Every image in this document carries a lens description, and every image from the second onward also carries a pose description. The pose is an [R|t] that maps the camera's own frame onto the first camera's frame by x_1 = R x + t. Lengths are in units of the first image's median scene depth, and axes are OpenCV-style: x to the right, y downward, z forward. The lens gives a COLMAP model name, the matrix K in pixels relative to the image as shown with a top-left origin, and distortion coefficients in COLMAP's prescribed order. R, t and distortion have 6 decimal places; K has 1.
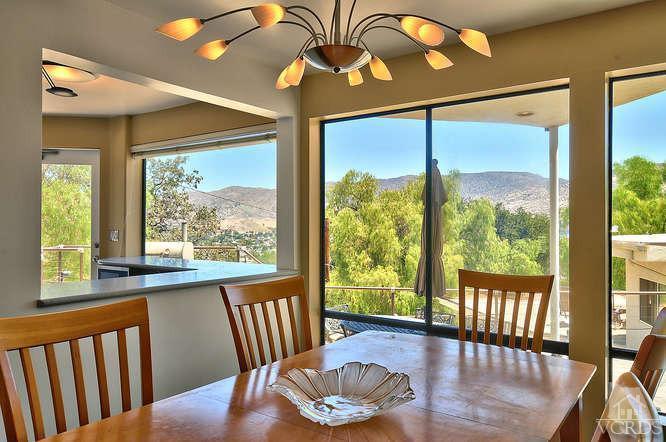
lens RADIAL K [[479.5, 0, 333.0], [0, 479.5, 221.0], [0, 0, 1]] dist [-0.001436, -0.000460]
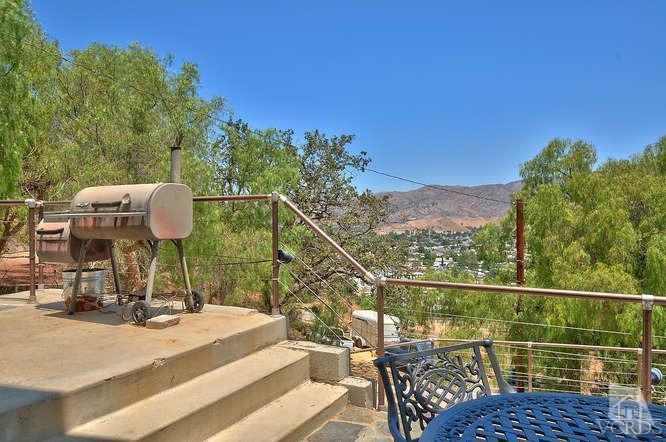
lens RADIAL K [[479.5, 0, 333.0], [0, 479.5, 221.0], [0, 0, 1]] dist [-0.001436, -0.000460]
pose [[0.919016, -0.003566, -0.394203, 0.015704], [0.004088, 0.999992, 0.000484, 0.030490], [0.394198, -0.002056, 0.919023, 0.219994]]
